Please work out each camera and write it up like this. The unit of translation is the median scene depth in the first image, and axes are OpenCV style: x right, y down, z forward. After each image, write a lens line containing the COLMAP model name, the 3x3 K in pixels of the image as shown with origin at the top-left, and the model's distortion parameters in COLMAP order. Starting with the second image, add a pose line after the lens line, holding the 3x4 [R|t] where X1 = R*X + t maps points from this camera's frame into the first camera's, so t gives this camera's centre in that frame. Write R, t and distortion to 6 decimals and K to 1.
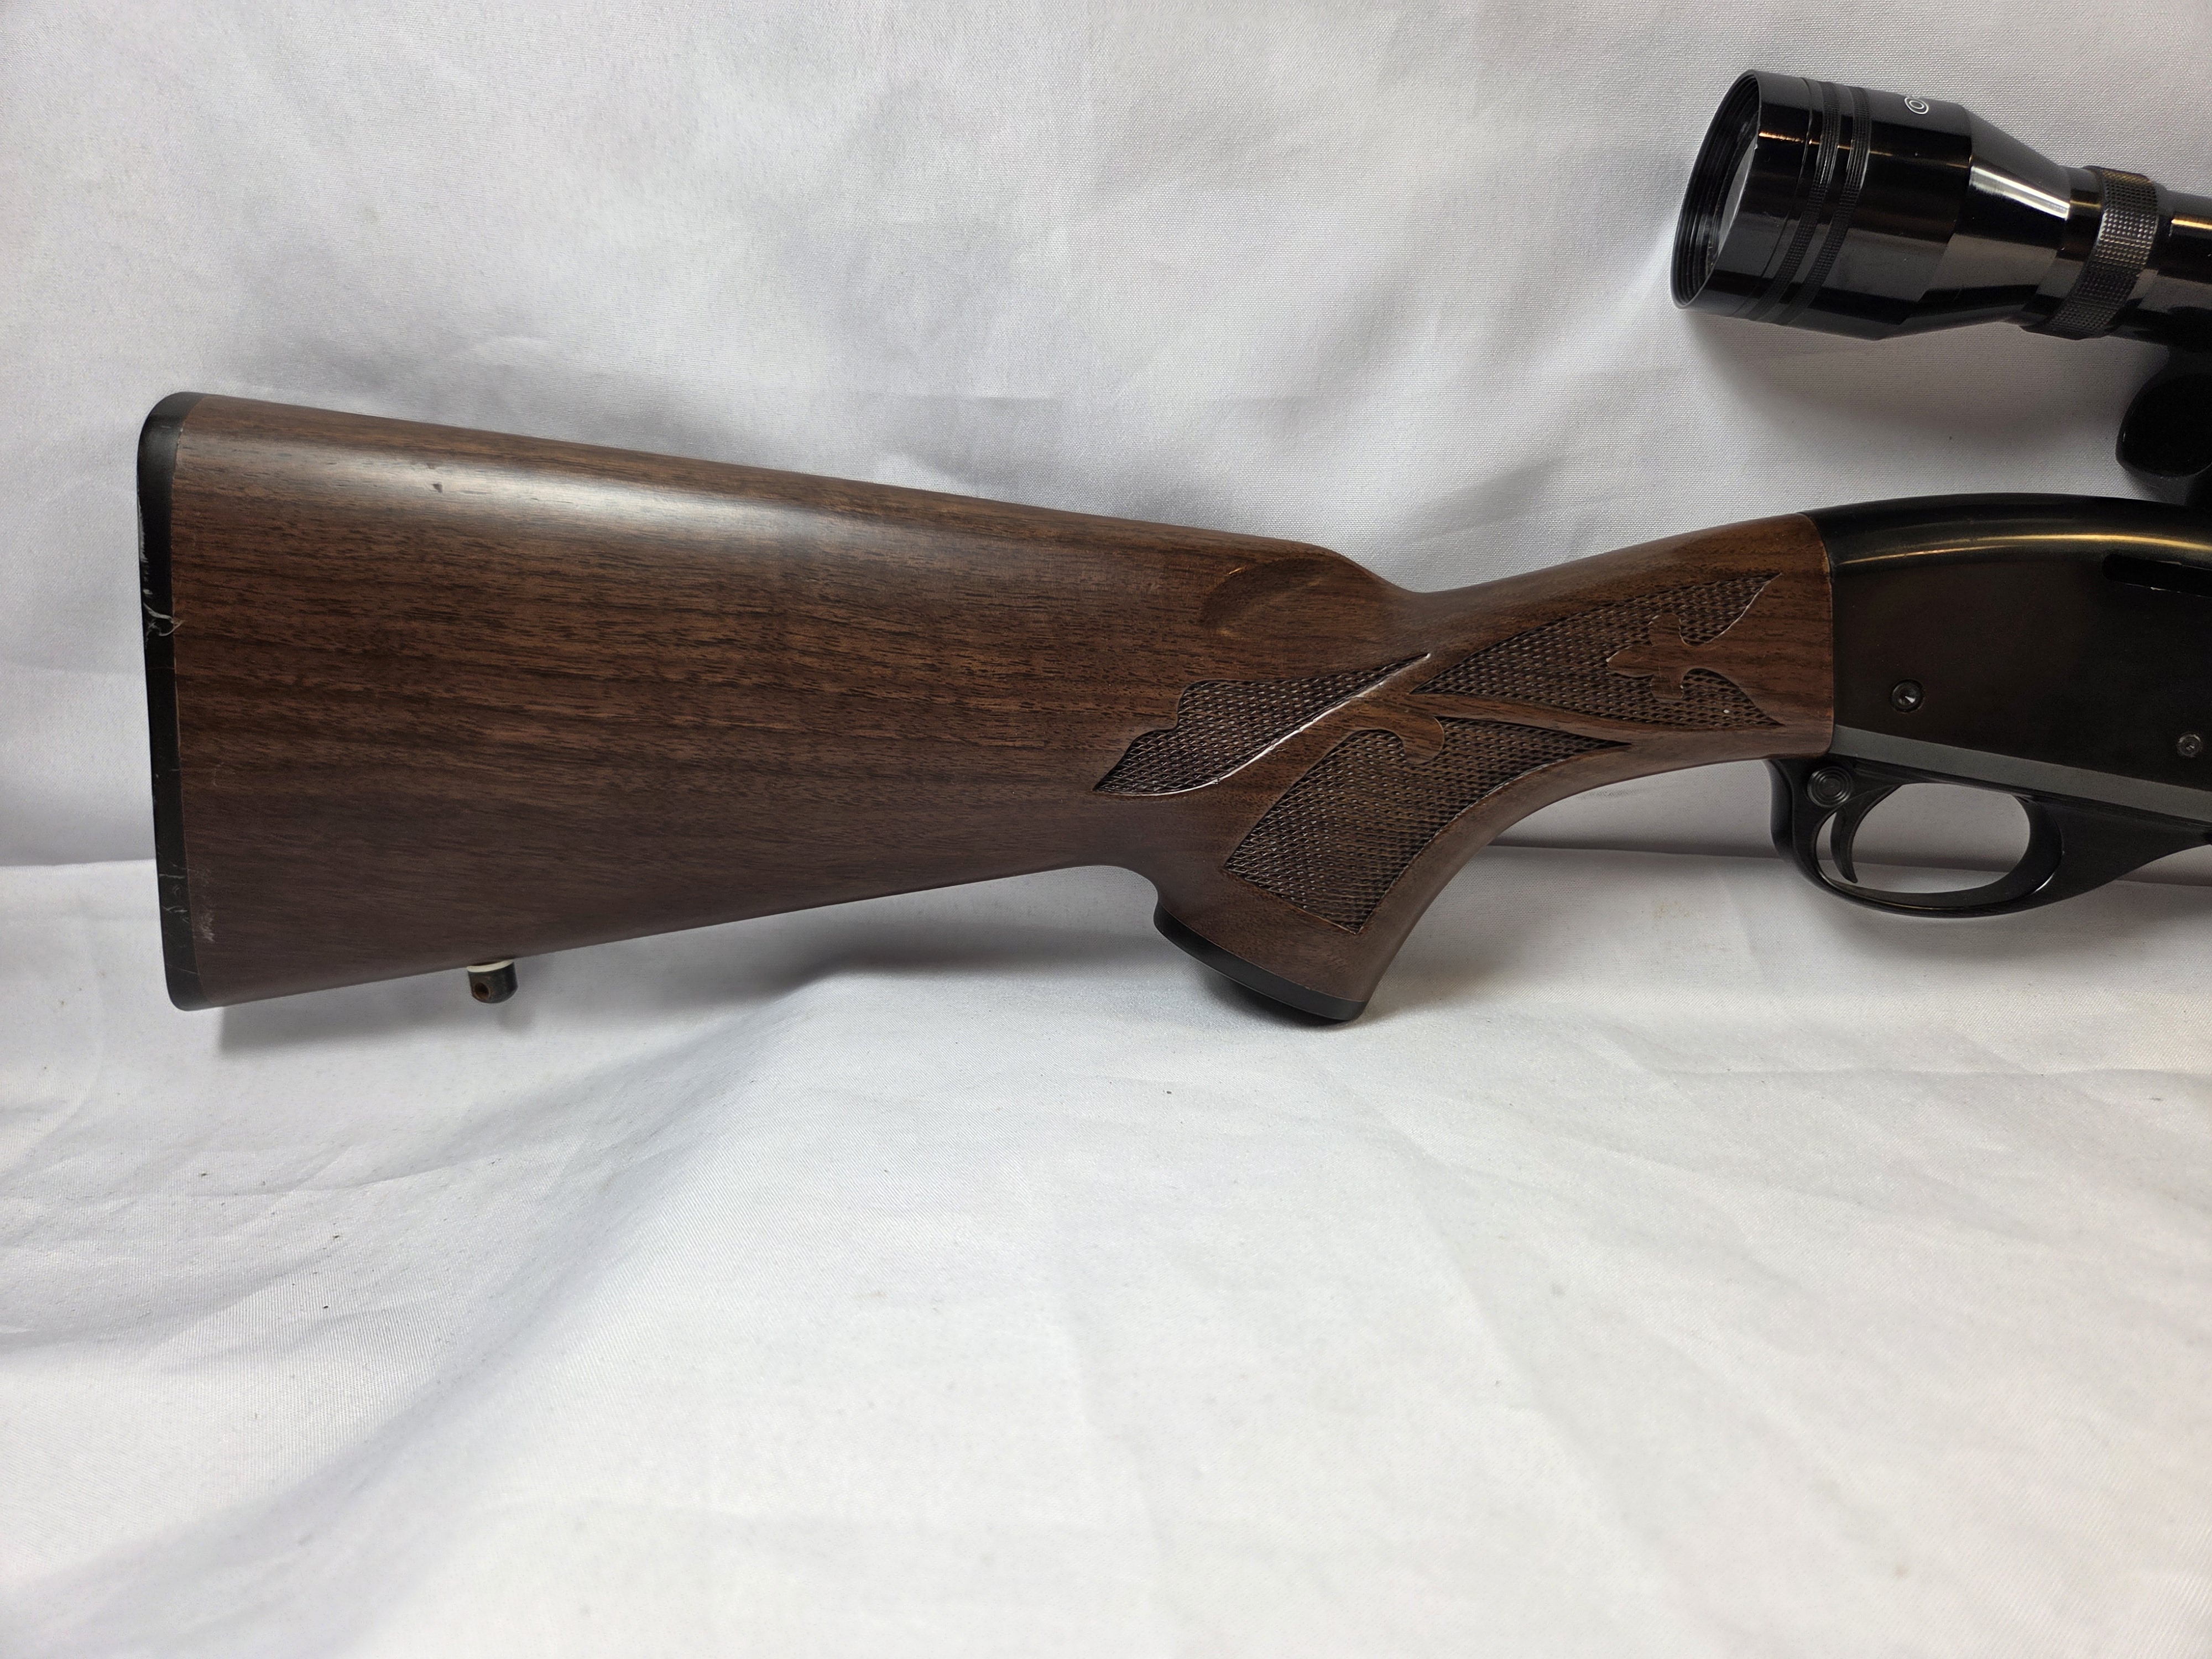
lens RADIAL K [[1458.4, 0, 1106.0], [0, 1458.4, 829.5], [0, 0, 1]] dist [0.004936, 0.001550]
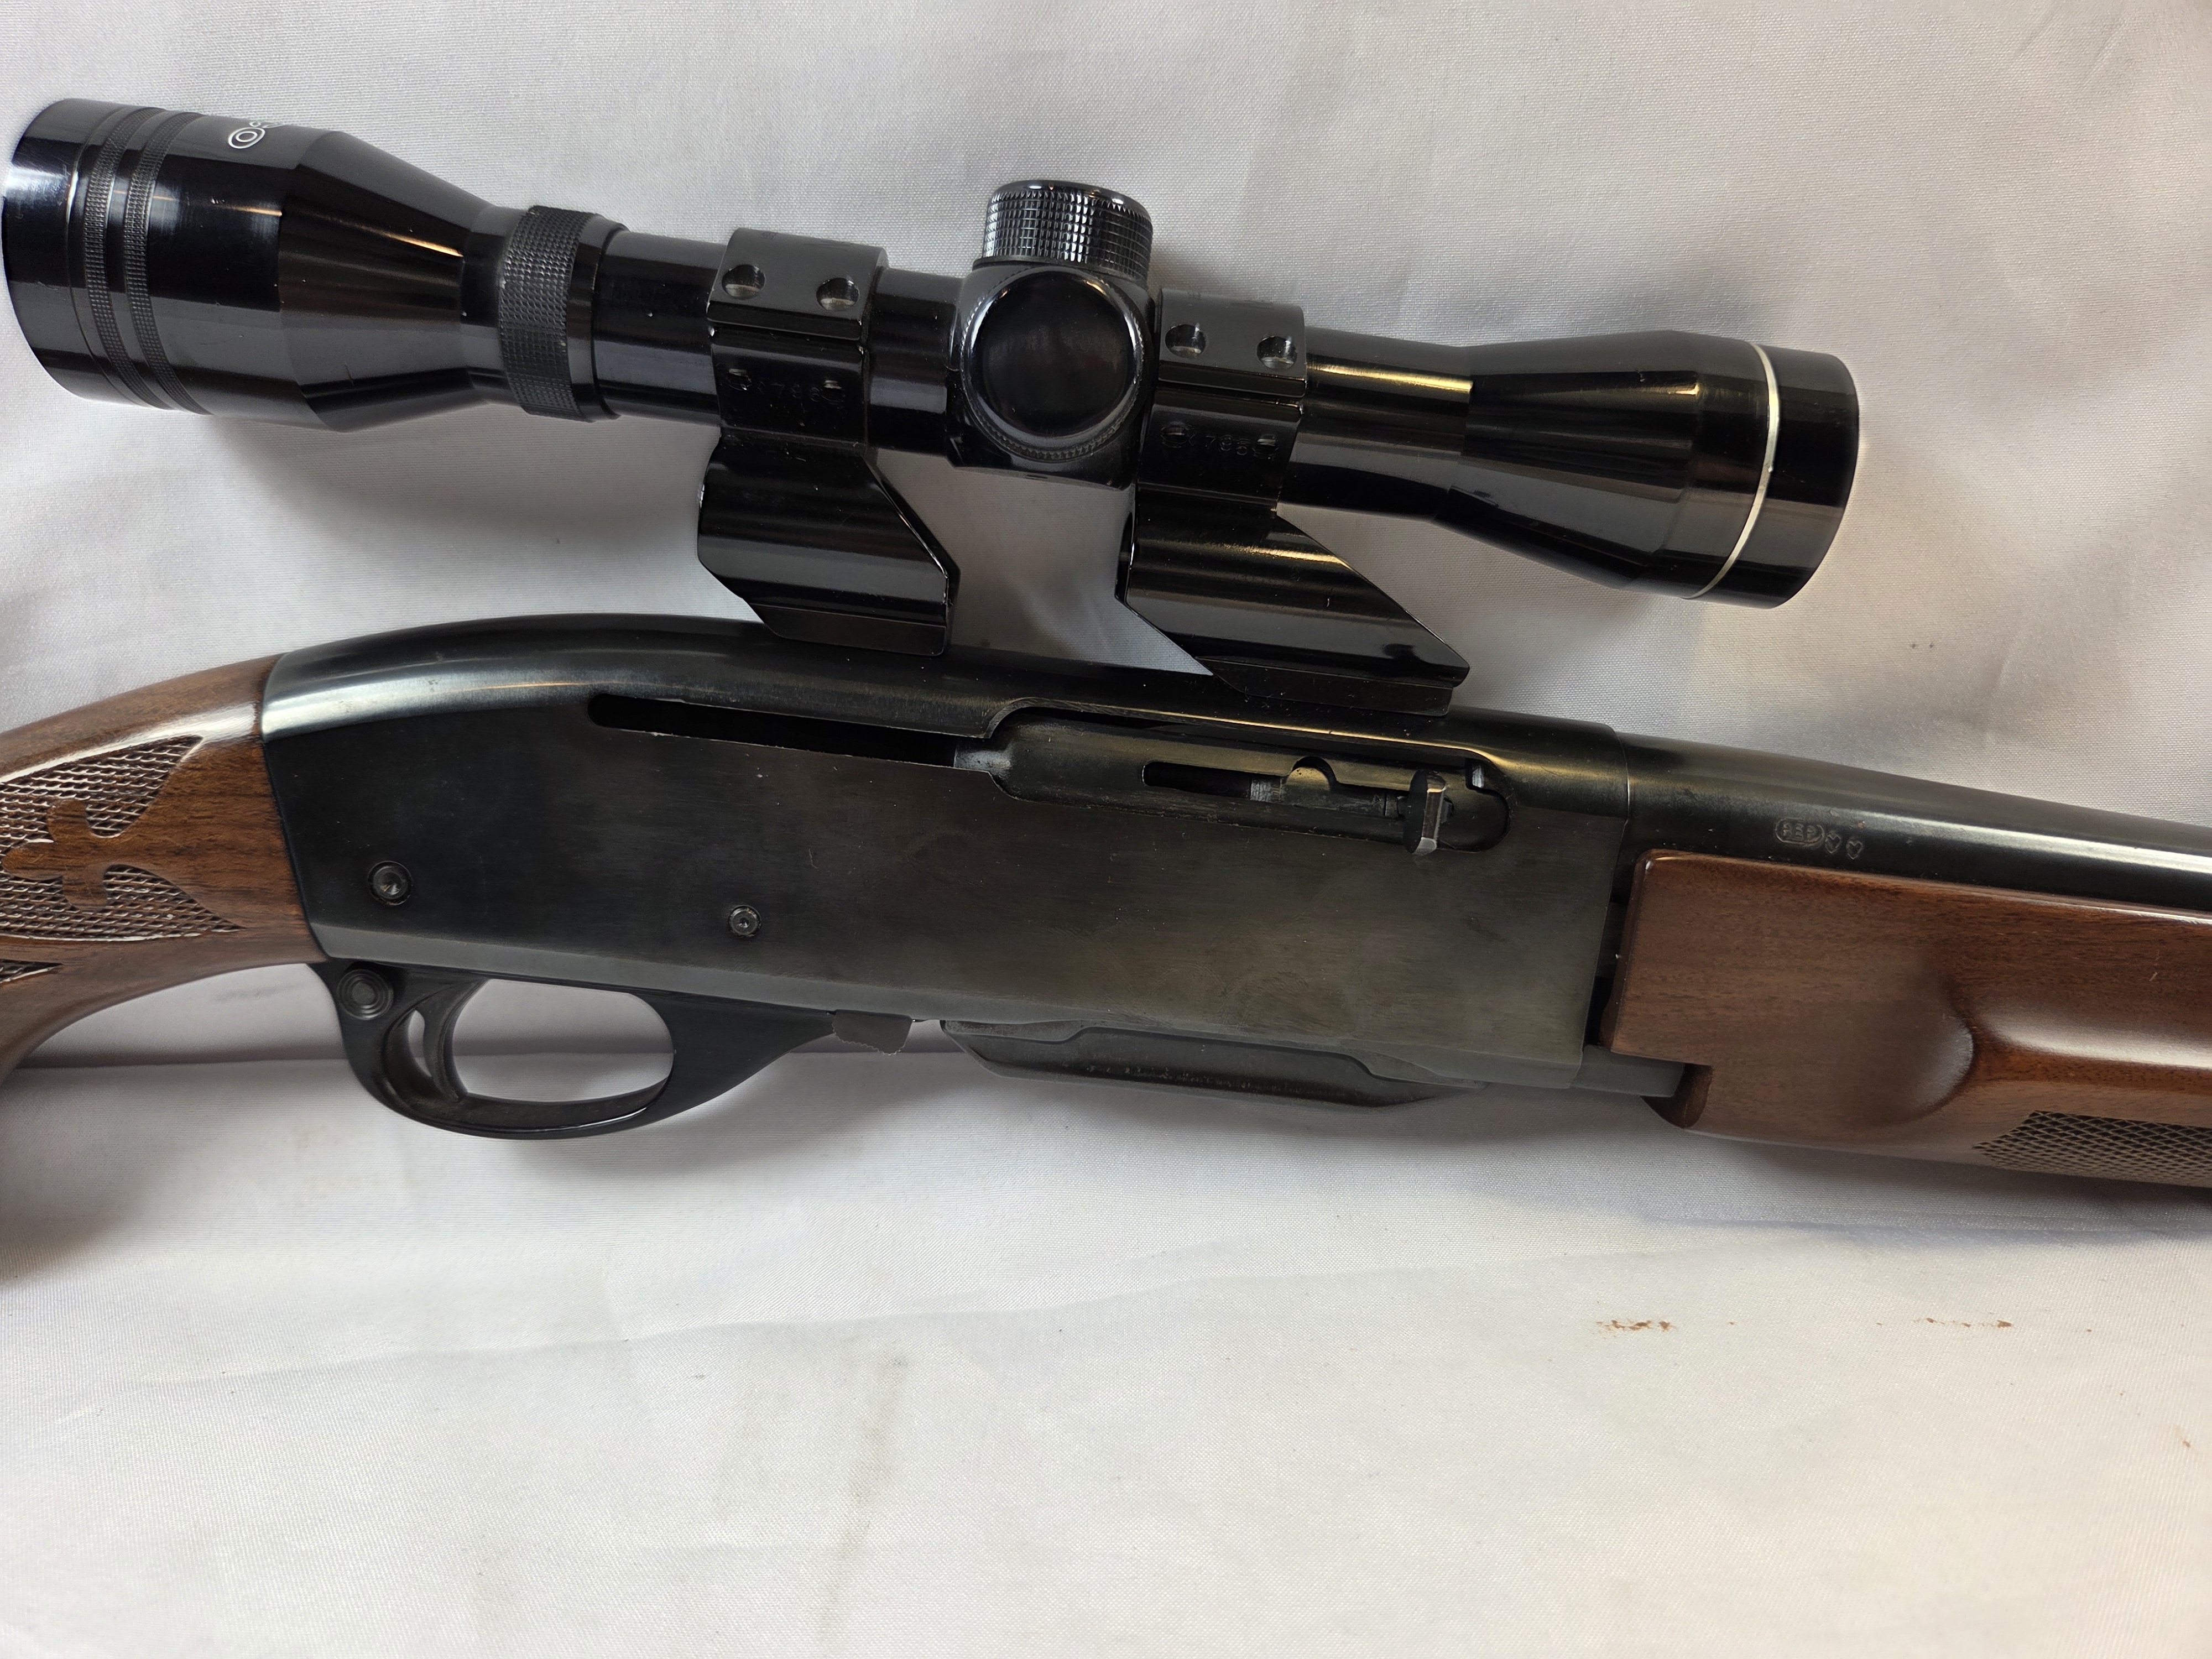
lens RADIAL K [[1458.4, 0, 1106.0], [0, 1458.4, 829.5], [0, 0, 1]] dist [0.004936, 0.001550]
pose [[0.993126, -0.068205, 0.095129, 0.807997], [0.068655, 0.997639, -0.001460, -0.087369], [-0.094804, 0.007981, 0.995464, 0.173680]]
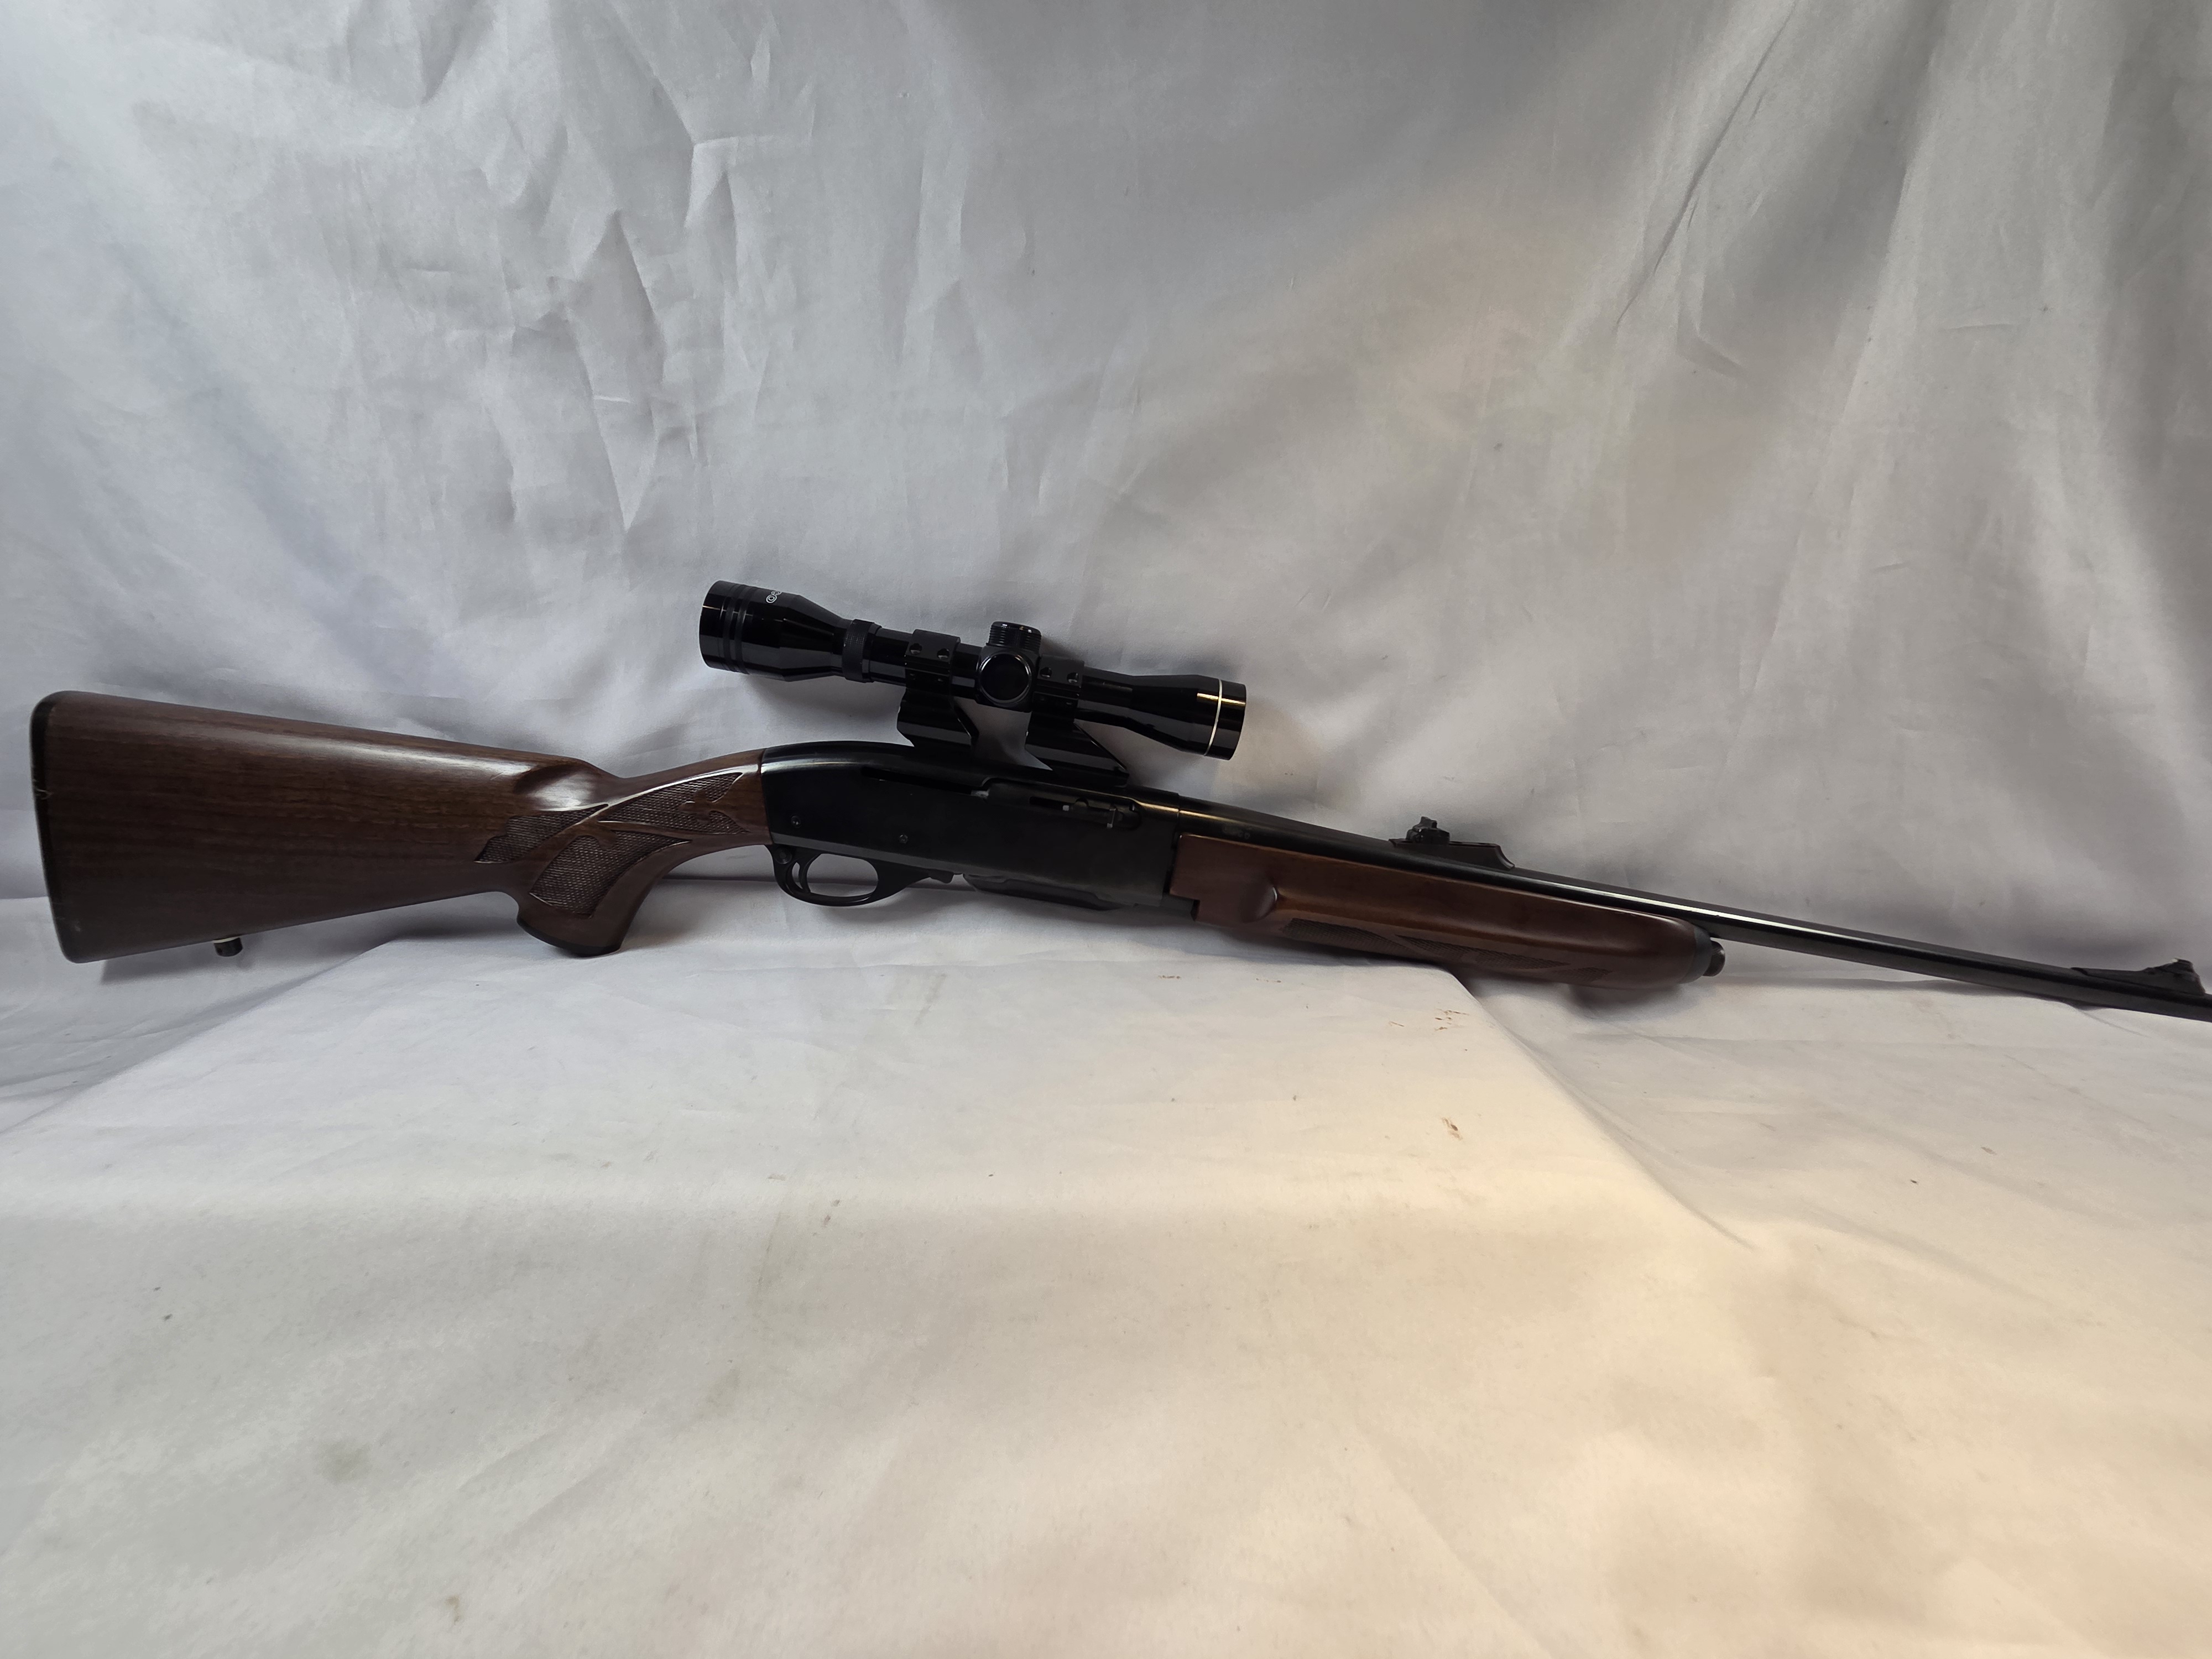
lens RADIAL K [[810.3, 0, 1106.0], [0, 810.3, 829.5], [0, 0, 1]] dist [-0.000373, -0.000076]
pose [[0.993905, -0.010101, 0.109779, 0.877755], [0.013207, 0.999532, -0.027602, -0.027714], [-0.109449, 0.028883, 0.993573, -0.445744]]
